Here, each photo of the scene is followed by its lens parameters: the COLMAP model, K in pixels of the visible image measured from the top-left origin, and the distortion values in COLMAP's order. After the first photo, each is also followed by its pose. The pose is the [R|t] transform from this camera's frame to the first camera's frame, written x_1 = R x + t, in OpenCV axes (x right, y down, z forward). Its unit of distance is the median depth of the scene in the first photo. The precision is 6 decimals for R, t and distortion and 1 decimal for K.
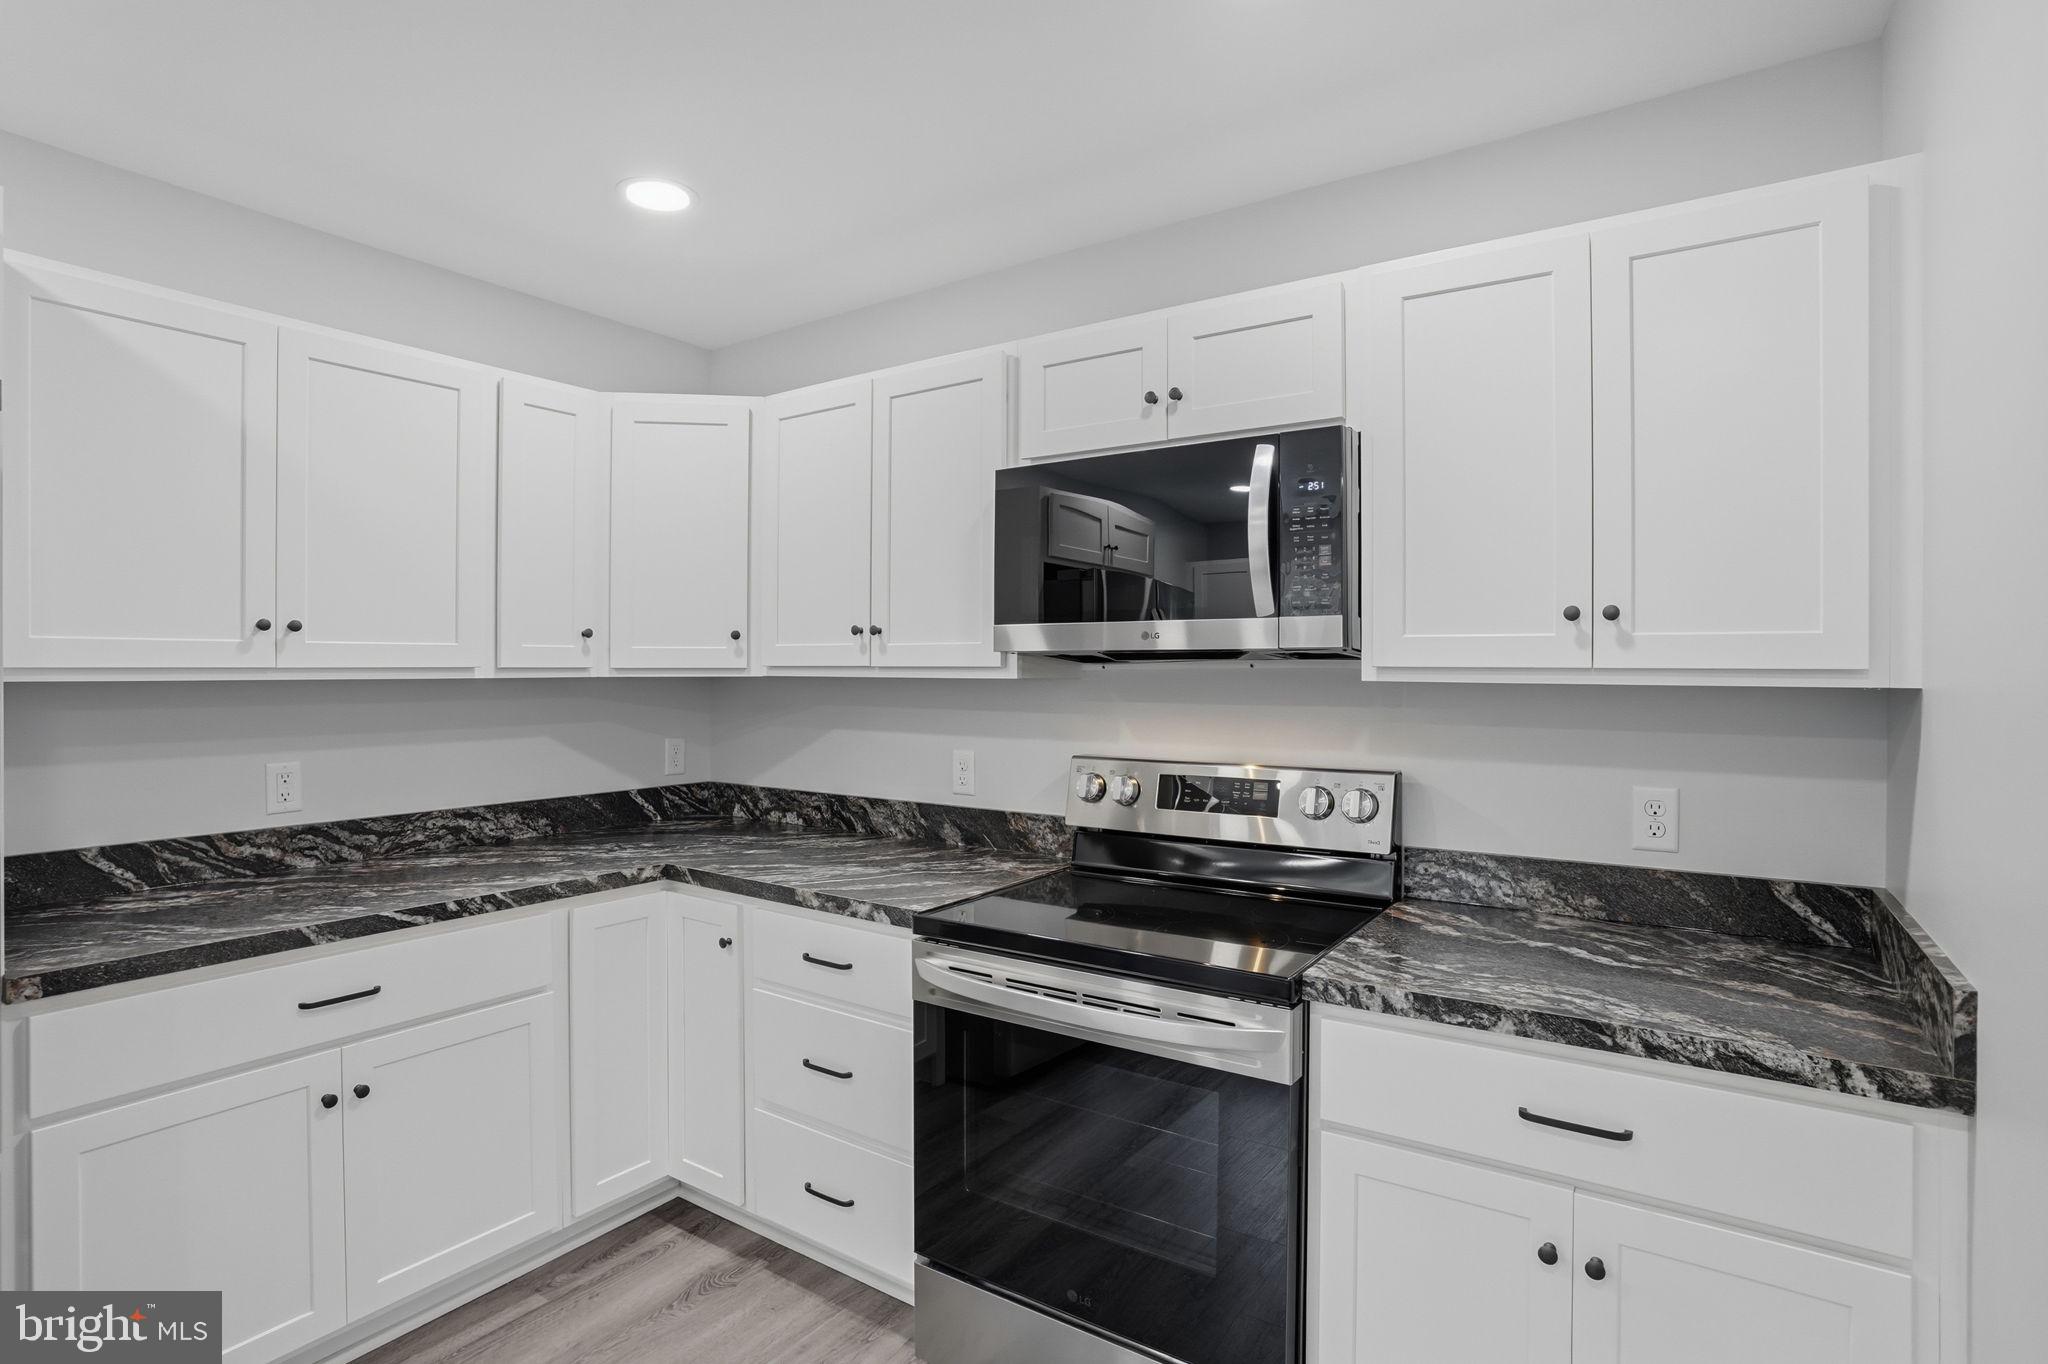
lens RADIAL K [[1240.5, 0, 1035.6], [0, 1240.5, 660.6], [0, 0, 1]] dist [-0.031877, 0.032846]
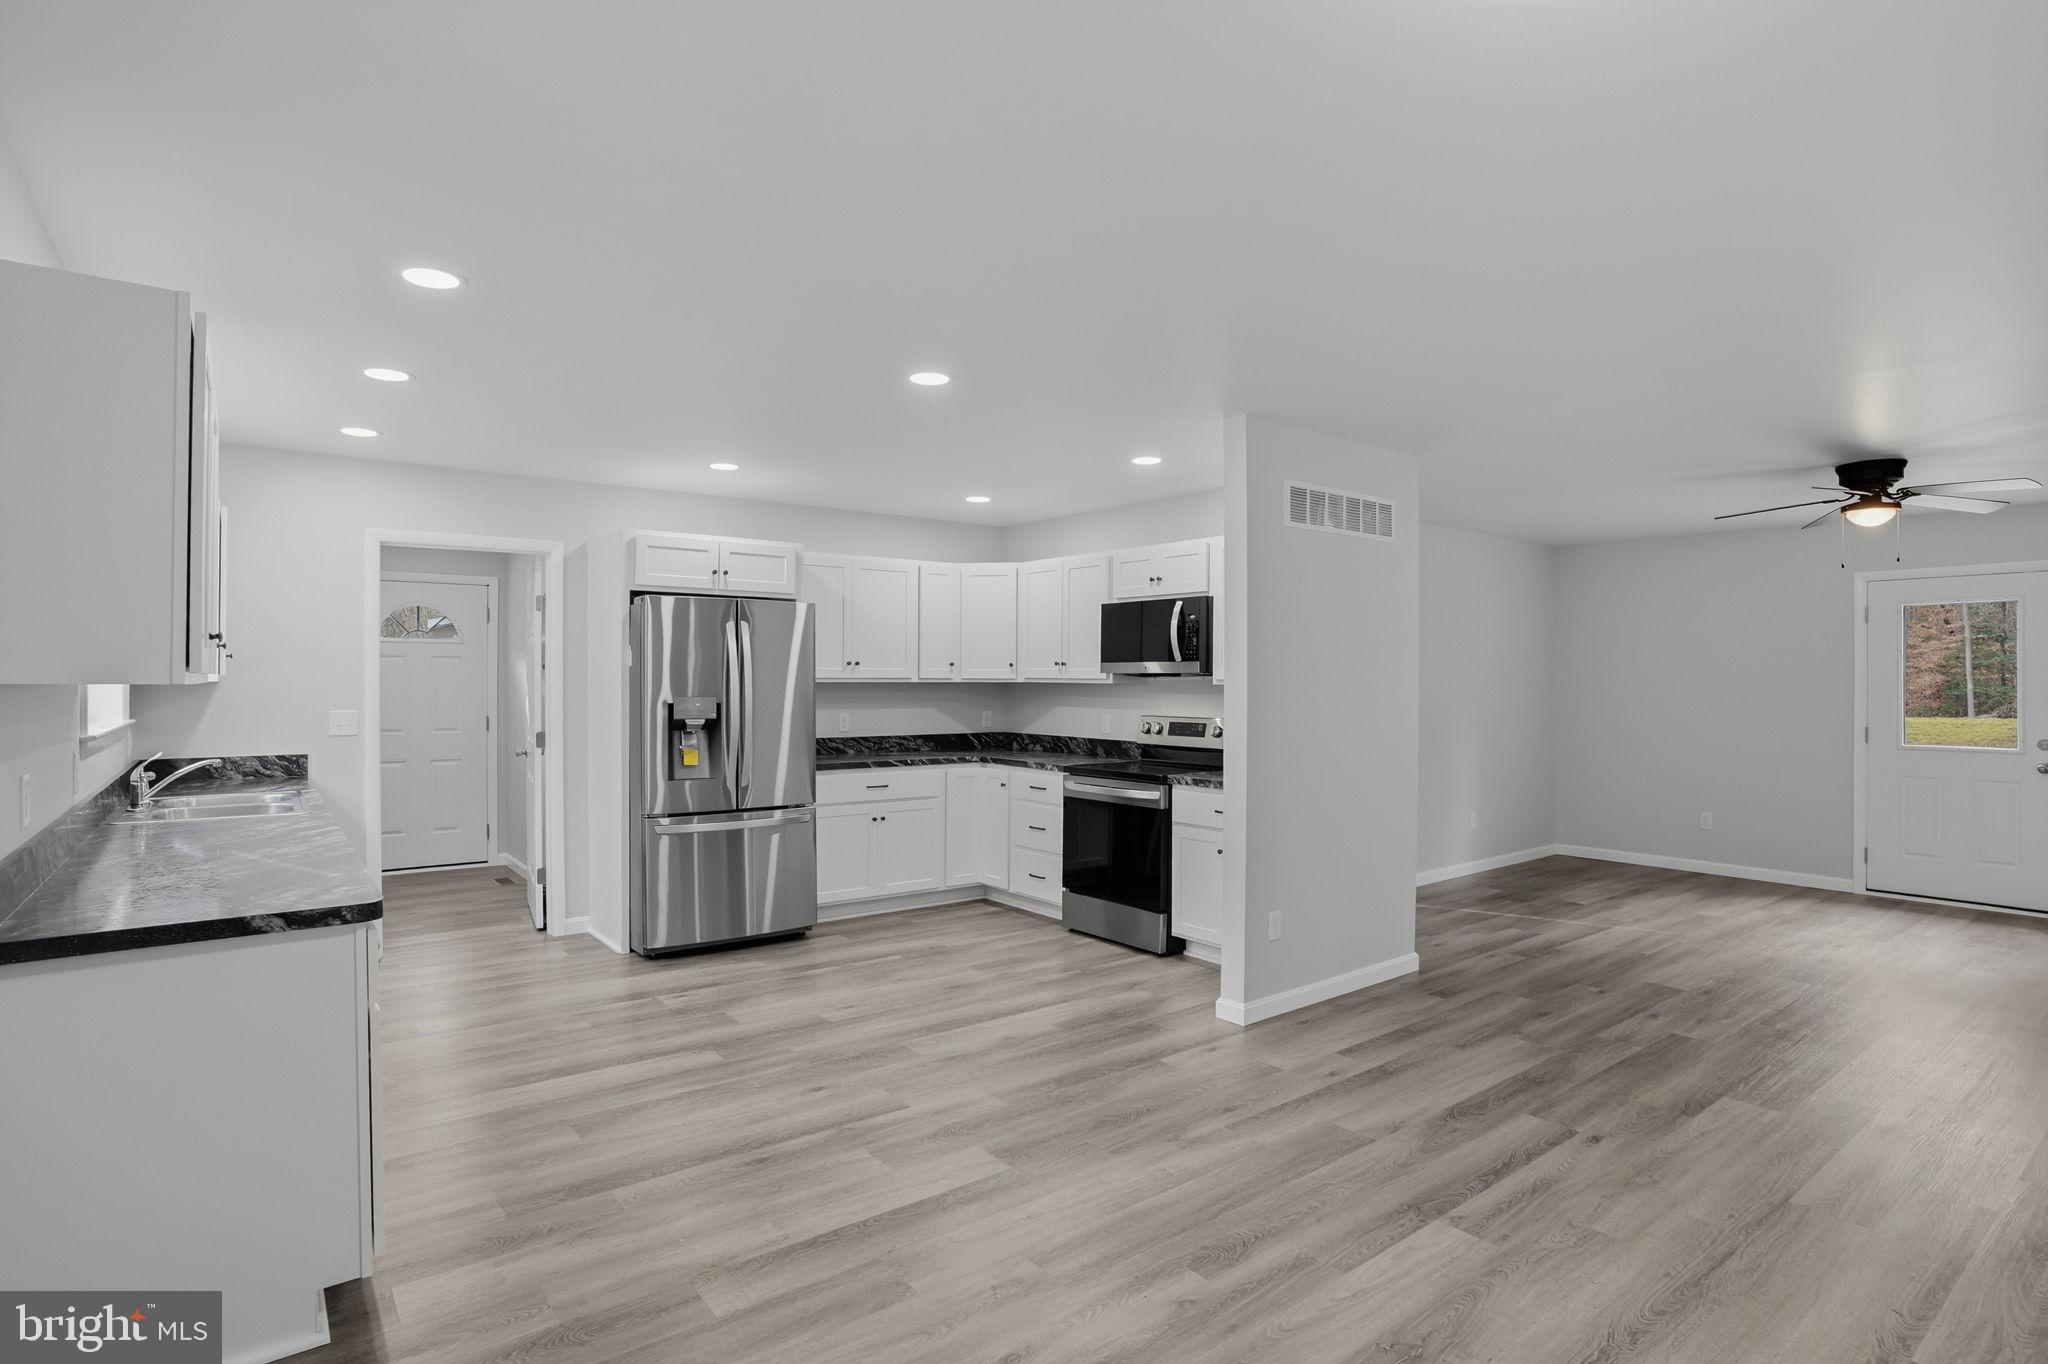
lens RADIAL K [[1240.5, 0, 1035.6], [0, 1240.5, 660.6], [0, 0, 1]] dist [-0.031877, 0.032846]
pose [[0.966982, -0.000215, -0.254845, 0.467092], [-0.002237, 0.999954, -0.009331, -0.007401], [0.254835, 0.009593, 0.966937, -1.465793]]
